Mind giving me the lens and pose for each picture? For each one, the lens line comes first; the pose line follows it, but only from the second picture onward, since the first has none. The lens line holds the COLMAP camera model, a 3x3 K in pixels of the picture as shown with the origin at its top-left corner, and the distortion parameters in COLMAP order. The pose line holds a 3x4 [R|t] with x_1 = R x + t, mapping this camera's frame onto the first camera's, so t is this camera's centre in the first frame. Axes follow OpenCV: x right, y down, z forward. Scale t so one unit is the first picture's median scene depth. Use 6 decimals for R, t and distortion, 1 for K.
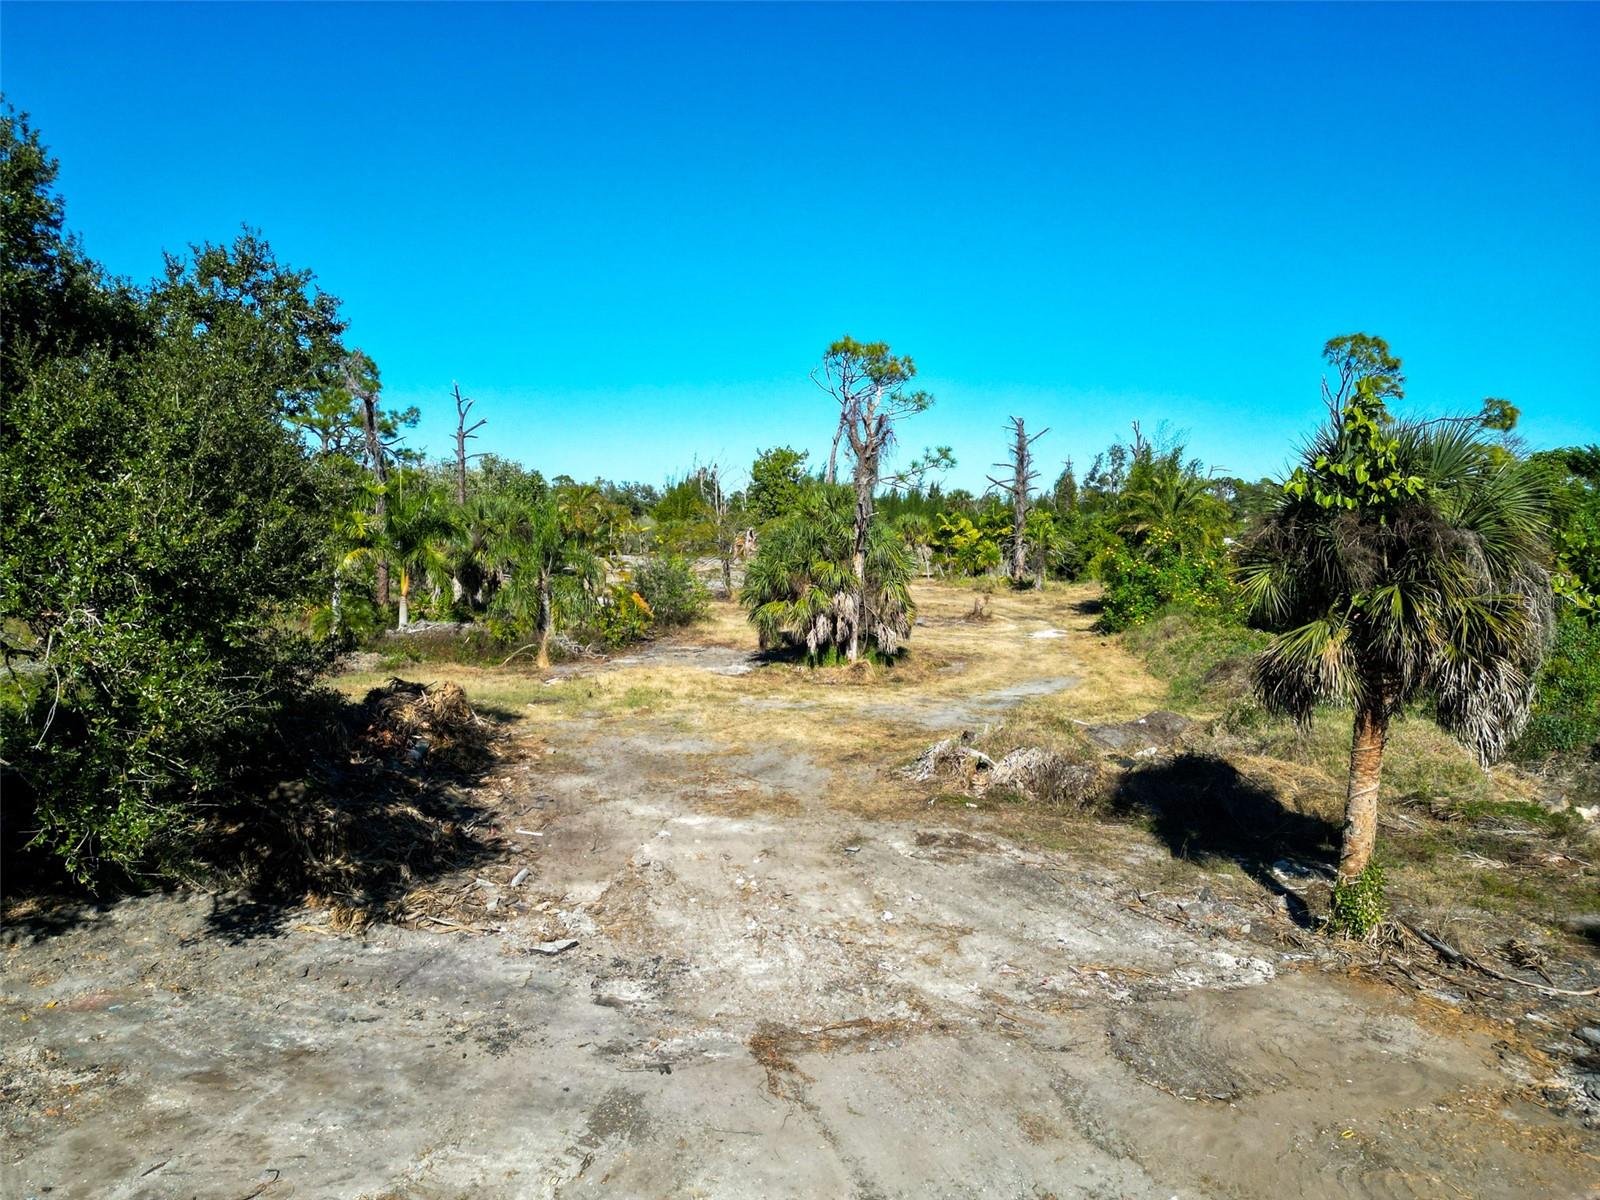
lens RADIAL K [[1113.0, 0, 798.3], [0, 1113.0, 597.4], [0, 0, 1]] dist [0.077037, -0.076603]
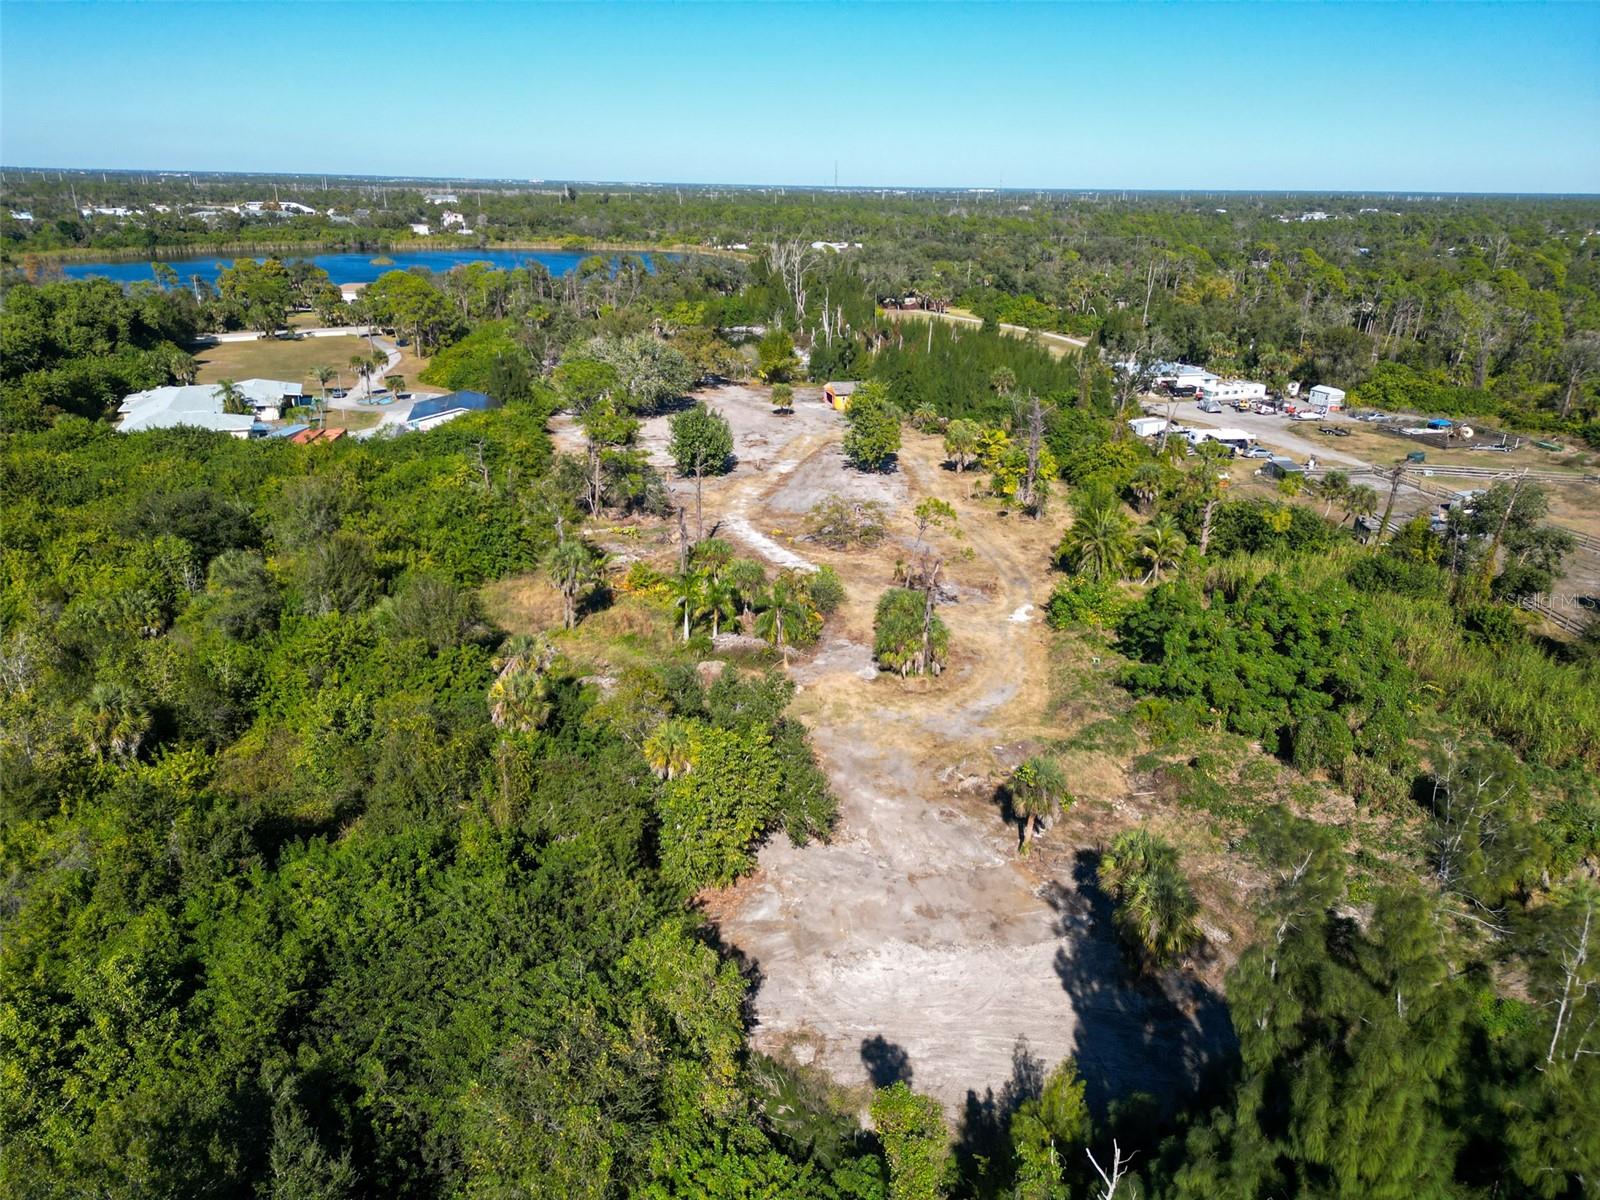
lens RADIAL K [[1113.0, 0, 798.3], [0, 1113.0, 597.4], [0, 0, 1]] dist [0.077037, -0.076603]
pose [[0.998824, 0.024387, -0.041902, -0.179662], [-0.011919, 0.961273, 0.275339, -1.170254], [0.046994, -0.274515, 0.960434, -1.905765]]
